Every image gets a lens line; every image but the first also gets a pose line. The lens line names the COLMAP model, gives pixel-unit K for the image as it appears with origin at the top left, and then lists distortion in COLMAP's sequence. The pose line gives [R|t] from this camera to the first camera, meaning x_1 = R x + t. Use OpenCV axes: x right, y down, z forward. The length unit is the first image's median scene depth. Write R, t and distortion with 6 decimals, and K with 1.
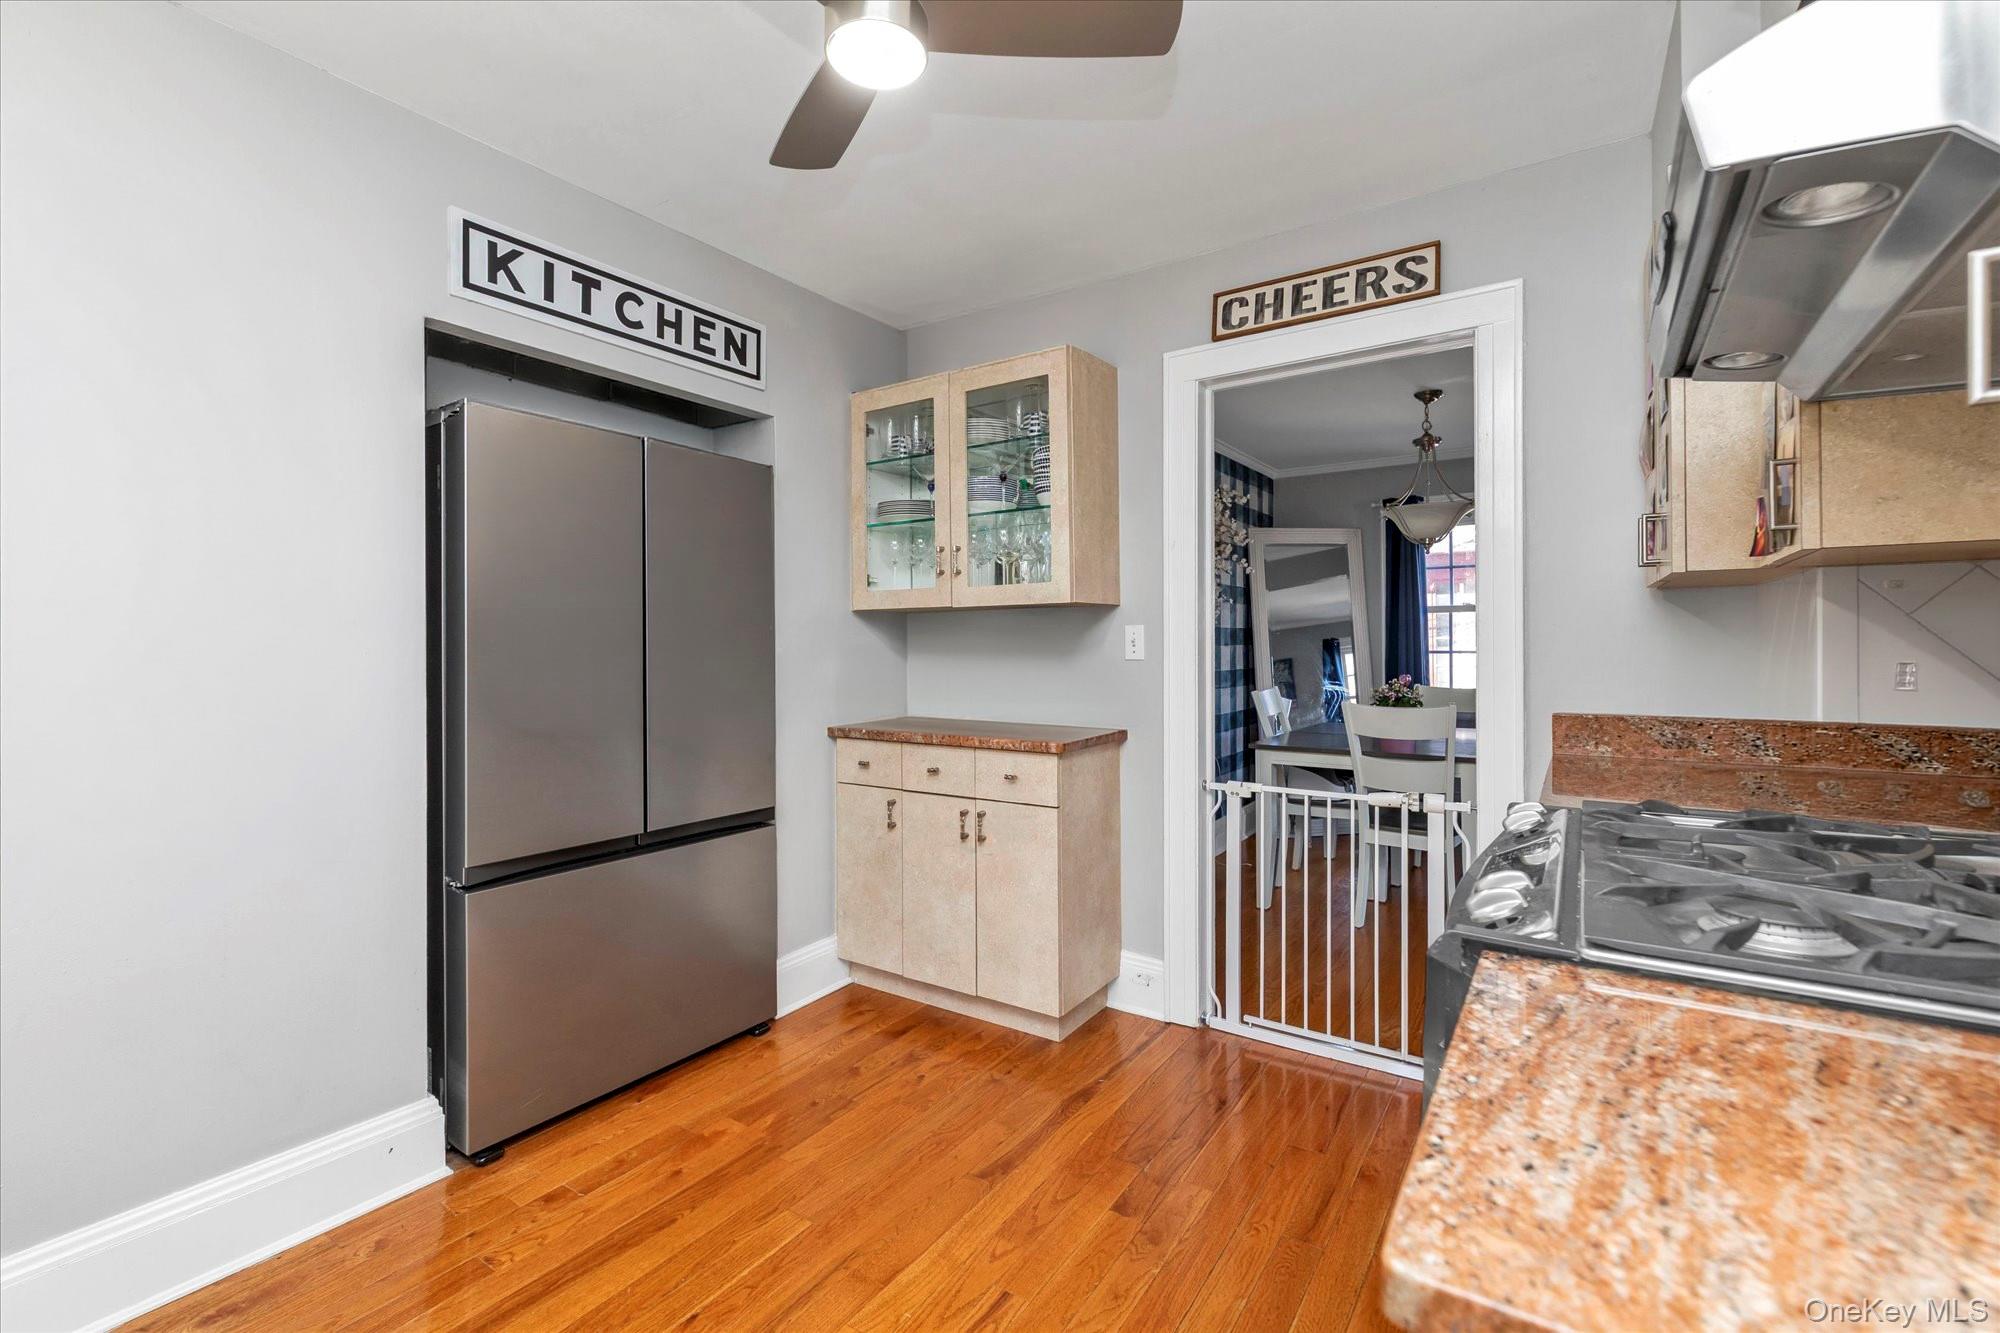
lens RADIAL K [[860.6, 0, 1043.9], [0, 860.6, 666.8], [0, 0, 1]] dist [0.000644, -0.000135]
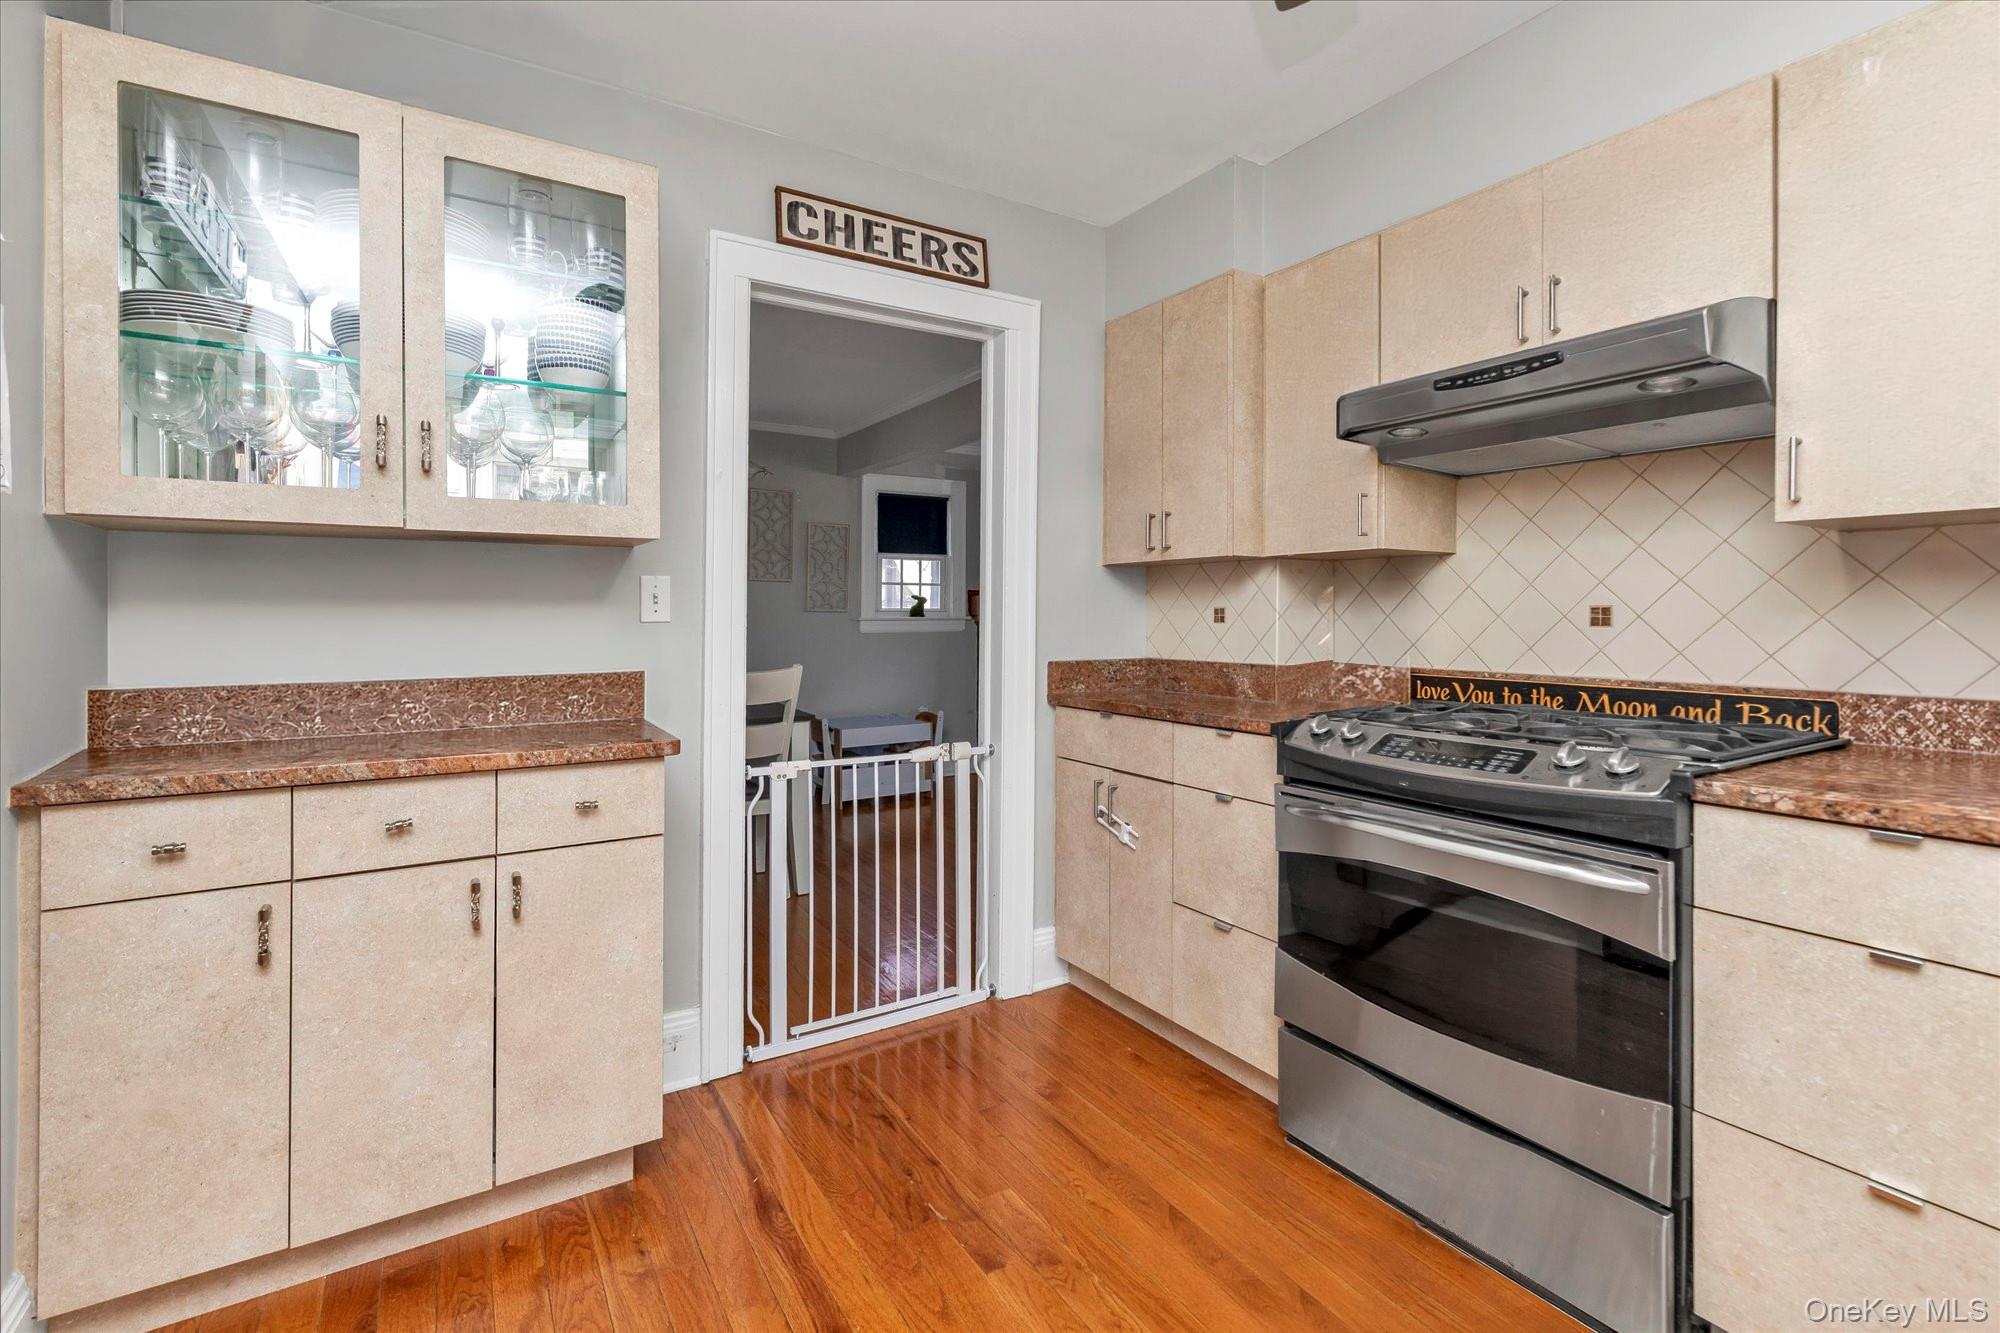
lens RADIAL K [[866.5, 0, 1003.5], [0, 866.5, 637.2], [0, 0, 1]] dist [0.000969, -0.000367]
pose [[0.441653, -0.019731, 0.896969, -0.506291], [0.020643, 0.999717, 0.011827, 0.002704], [-0.896948, 0.013292, 0.441935, 0.463785]]
